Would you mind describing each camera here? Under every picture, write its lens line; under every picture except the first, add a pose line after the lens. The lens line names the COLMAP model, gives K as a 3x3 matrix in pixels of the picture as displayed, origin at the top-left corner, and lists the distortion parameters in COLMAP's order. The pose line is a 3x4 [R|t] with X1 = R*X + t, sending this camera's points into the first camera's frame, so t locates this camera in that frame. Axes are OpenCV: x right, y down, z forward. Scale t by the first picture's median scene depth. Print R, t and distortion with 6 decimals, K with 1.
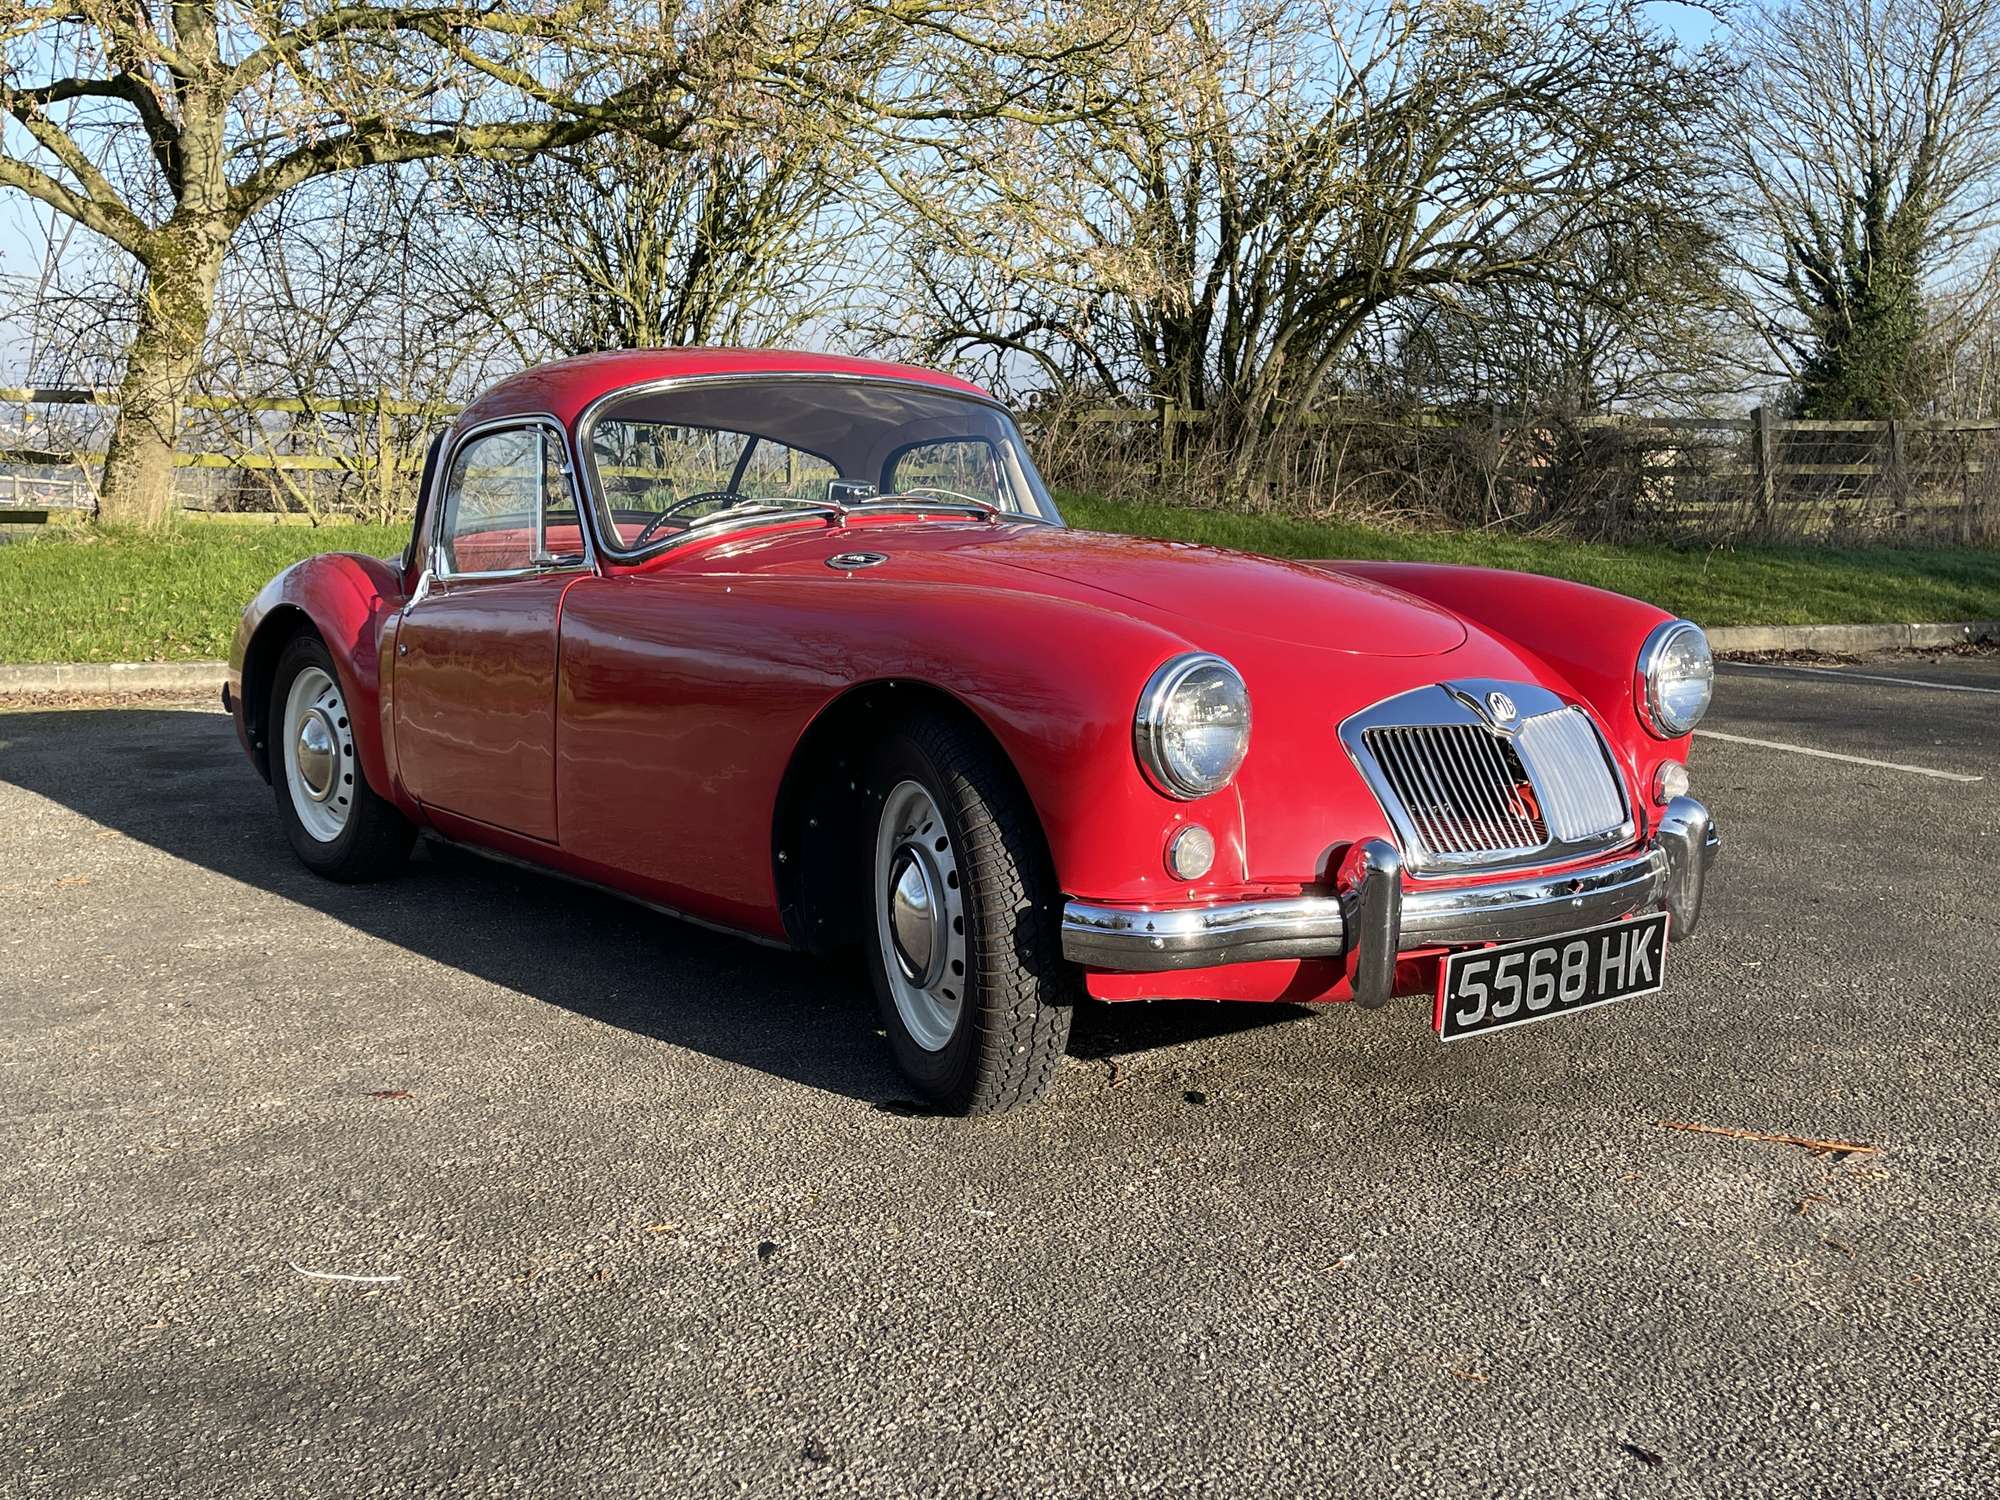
lens RADIAL K [[2100.0, 0, 1000.0], [0, 2100.0, 750.0], [0, 0, 1]] dist [0.033532, -0.013255]
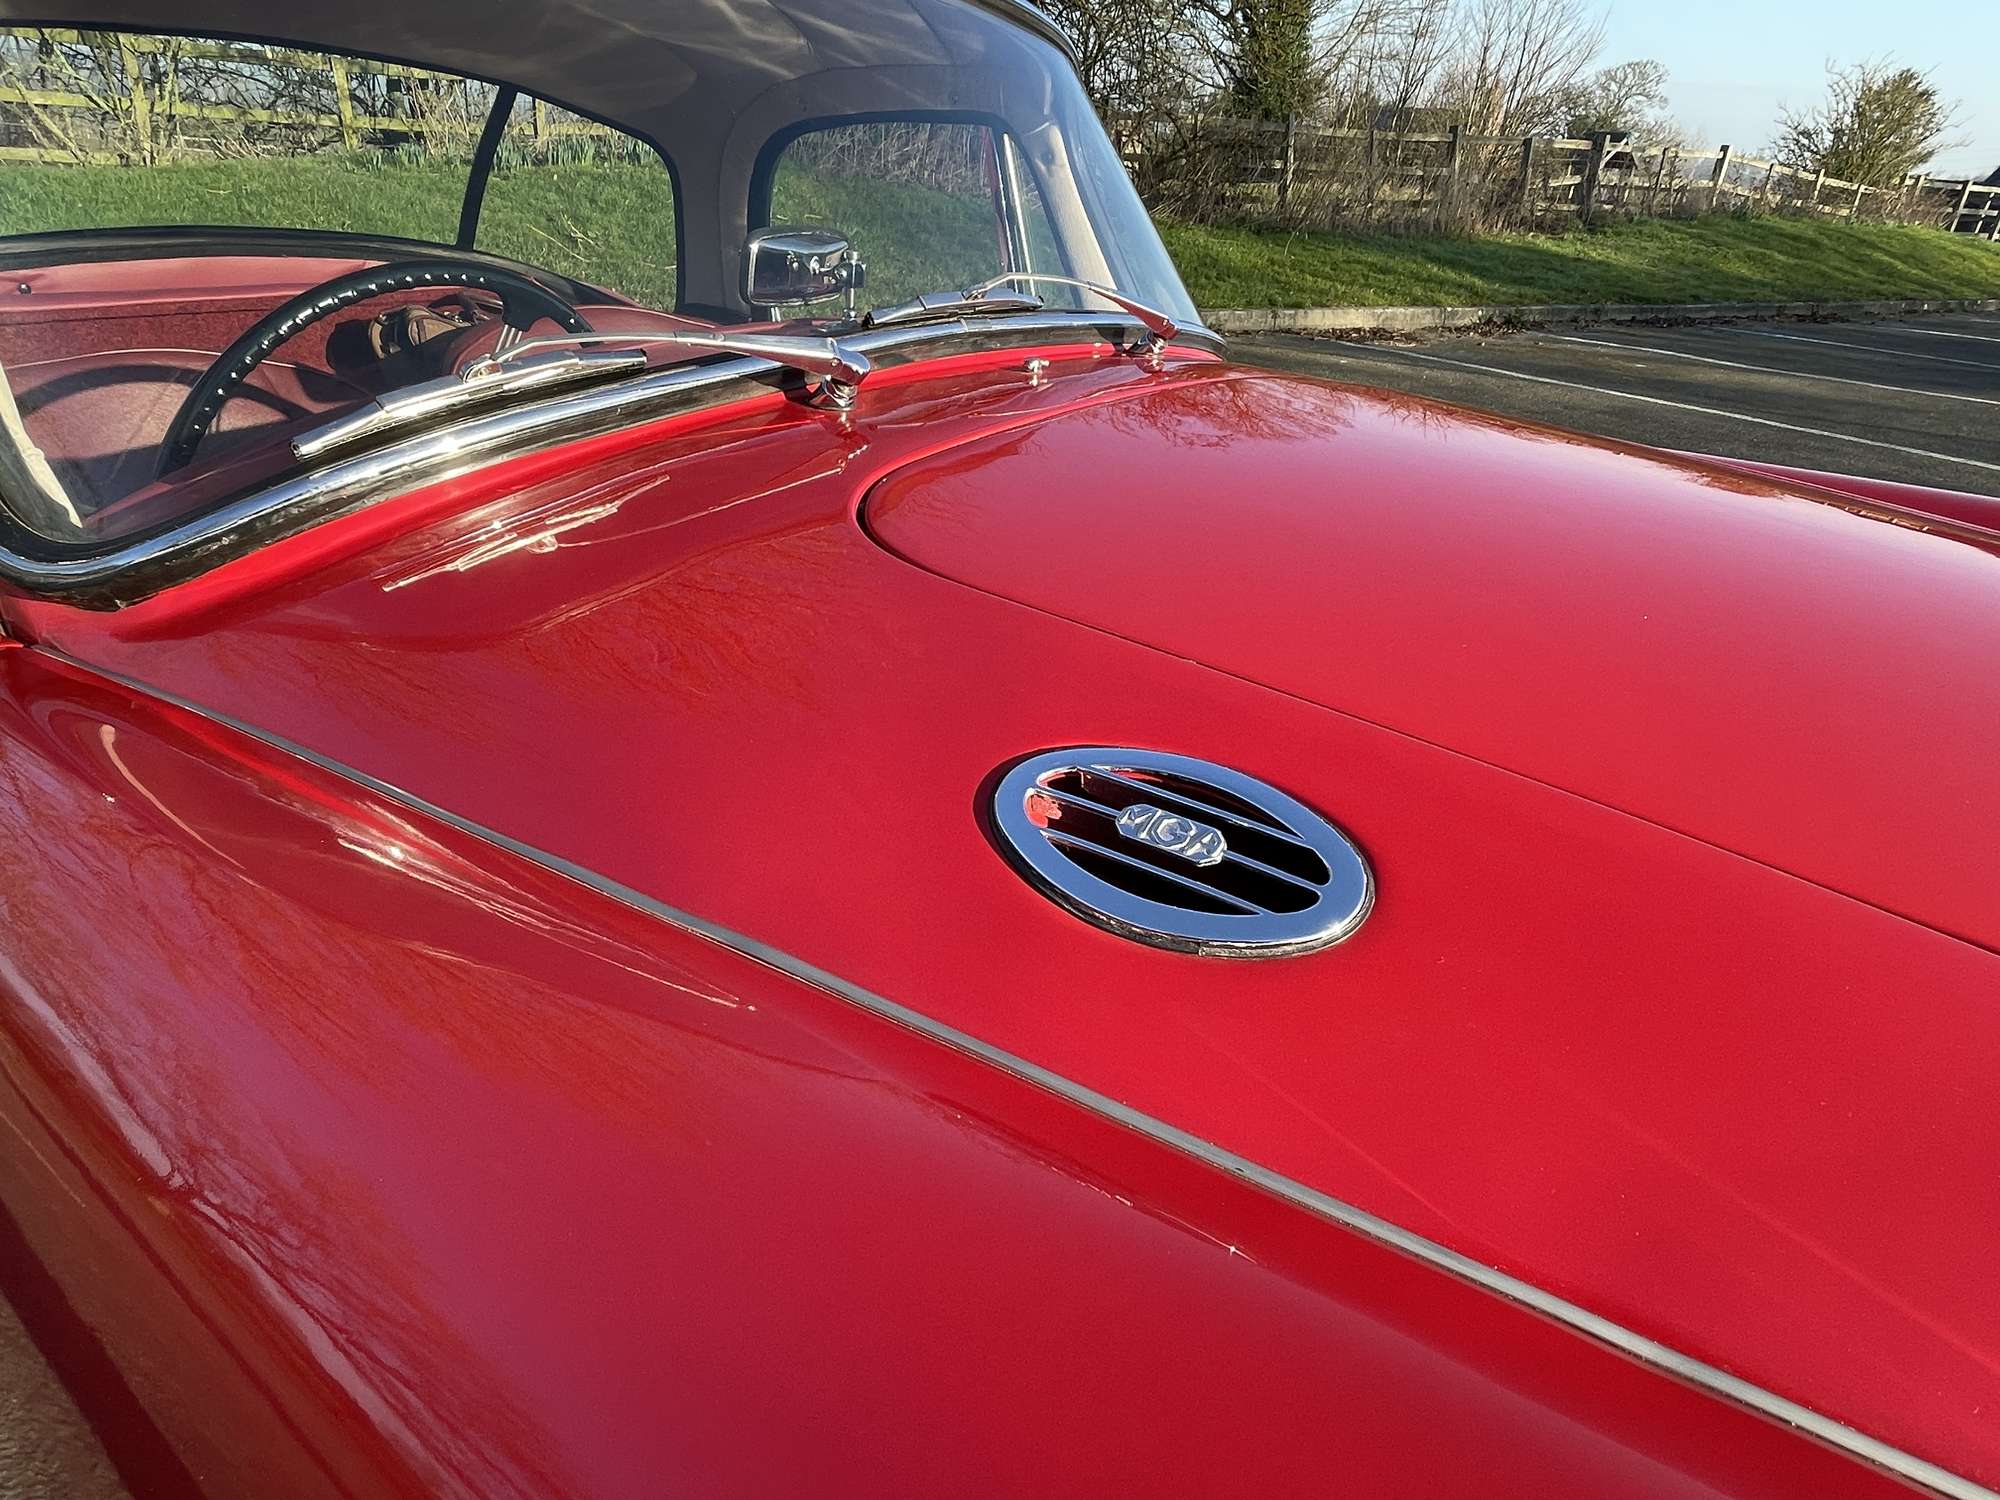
lens RADIAL K [[1227.9, 0, 961.8], [0, 1227.9, 782.0], [0, 0, 1]] dist [-0.013053, 0.000651]
pose [[0.978348, -0.052214, 0.200271, -0.032219], [-0.020502, 0.938445, 0.344821, -0.039336], [-0.205948, -0.341461, 0.917055, 0.269017]]
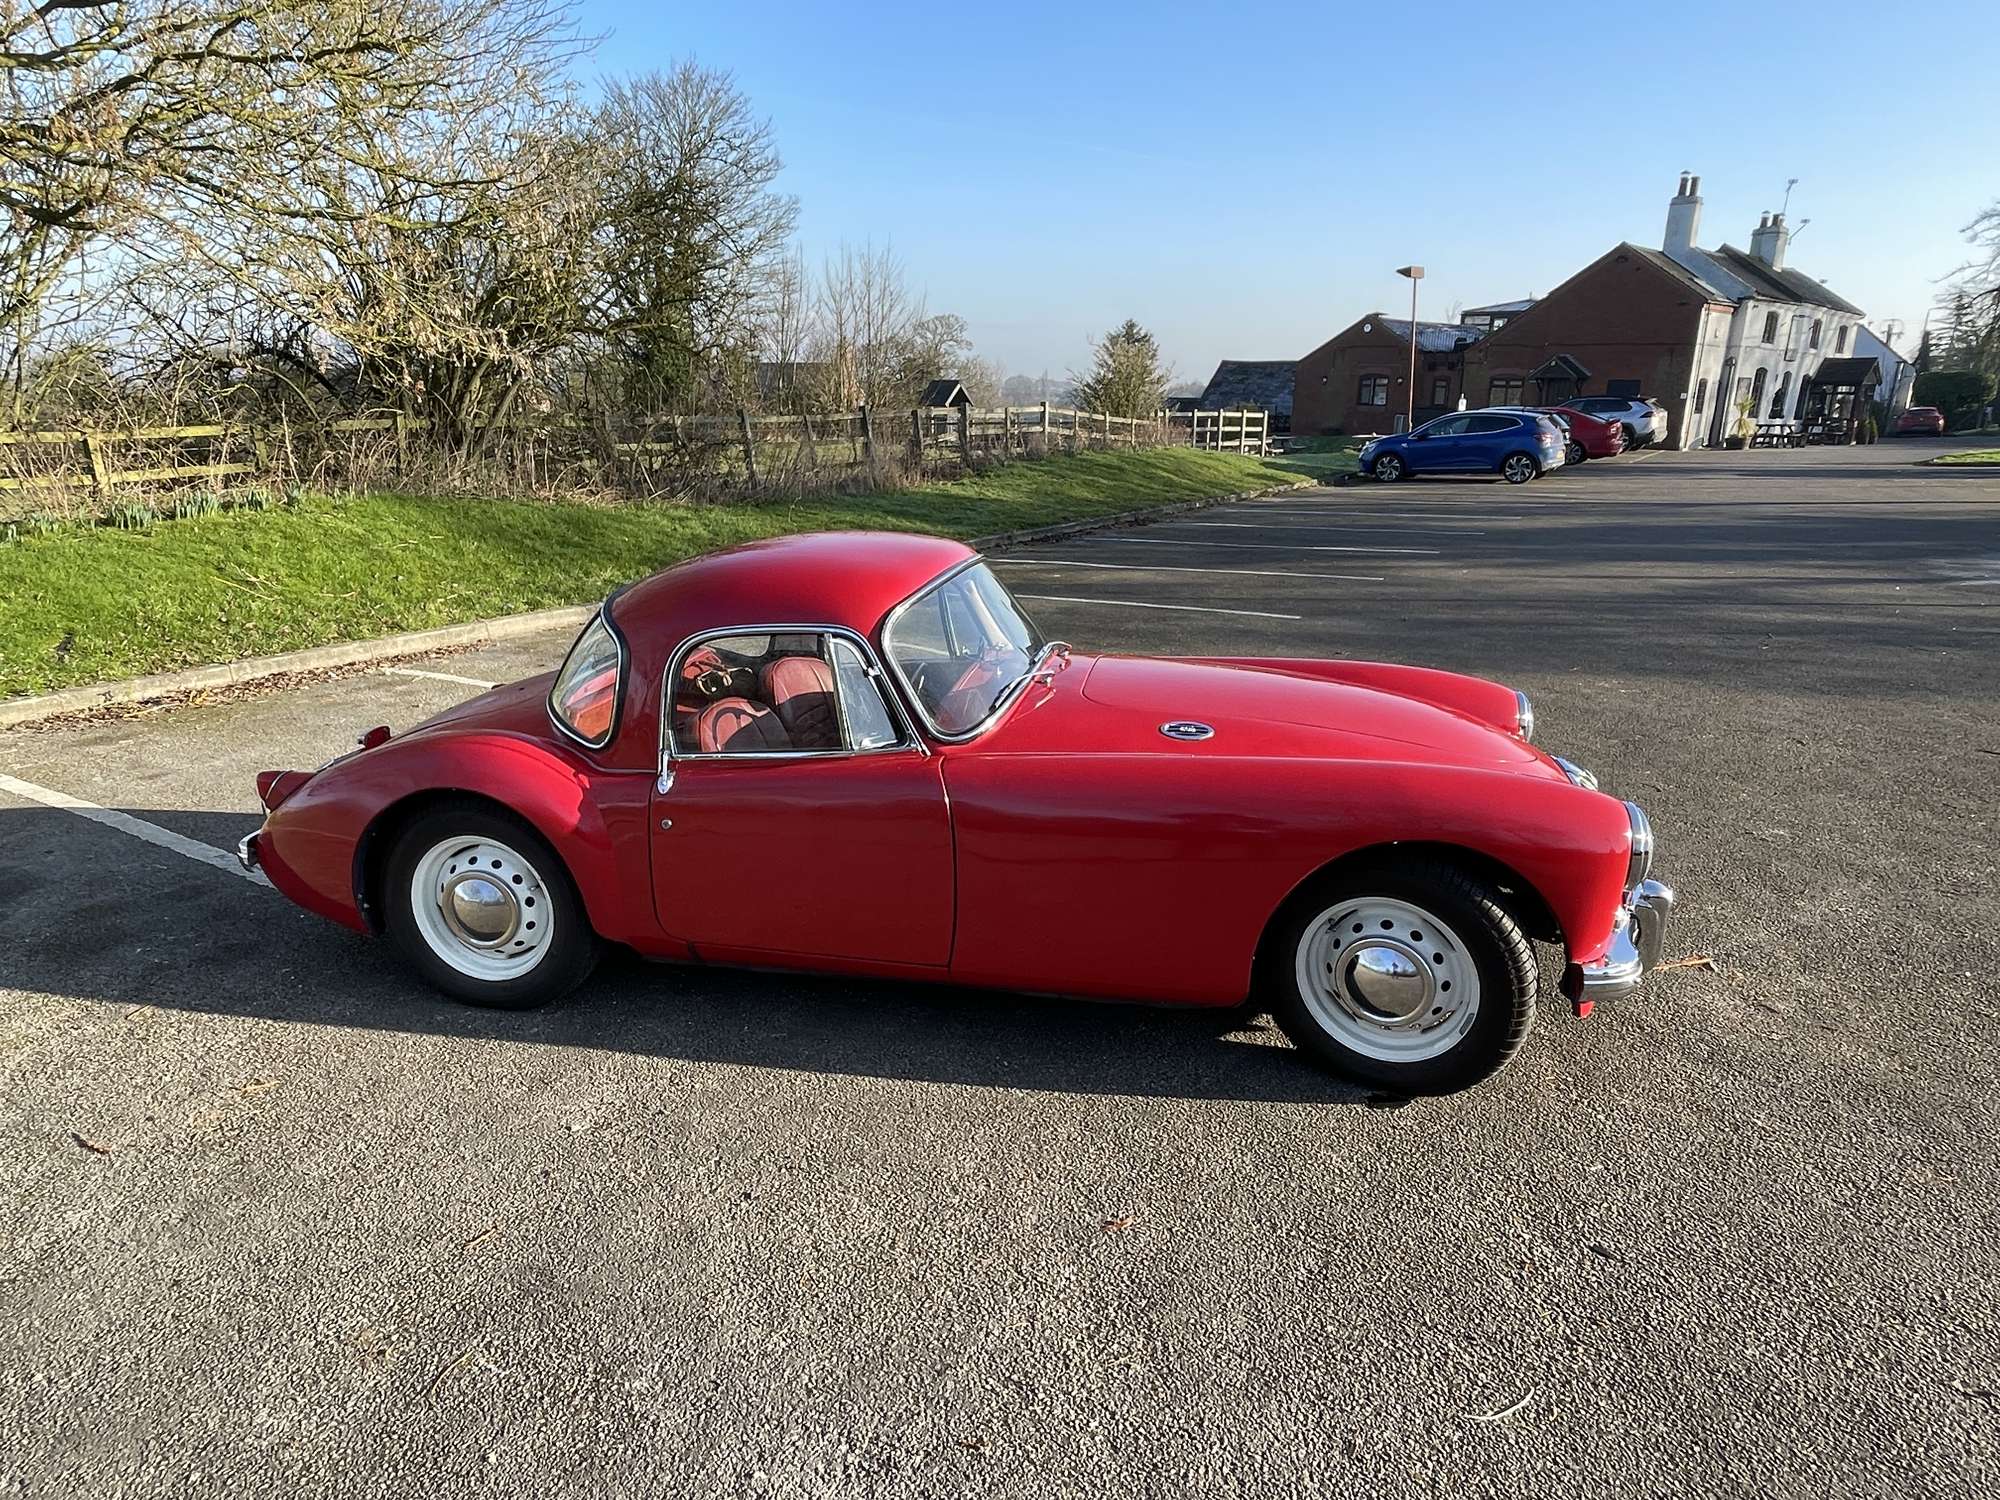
lens RADIAL K [[1231.2, 0, 990.3], [0, 1231.2, 749.2], [0, 0, 1]] dist [-0.009796, 0.003535]
pose [[0.772079, -0.176008, 0.610668, -0.201873], [0.086869, 0.981094, 0.172943, -0.069521], [-0.629562, -0.080477, 0.772771, 0.130999]]
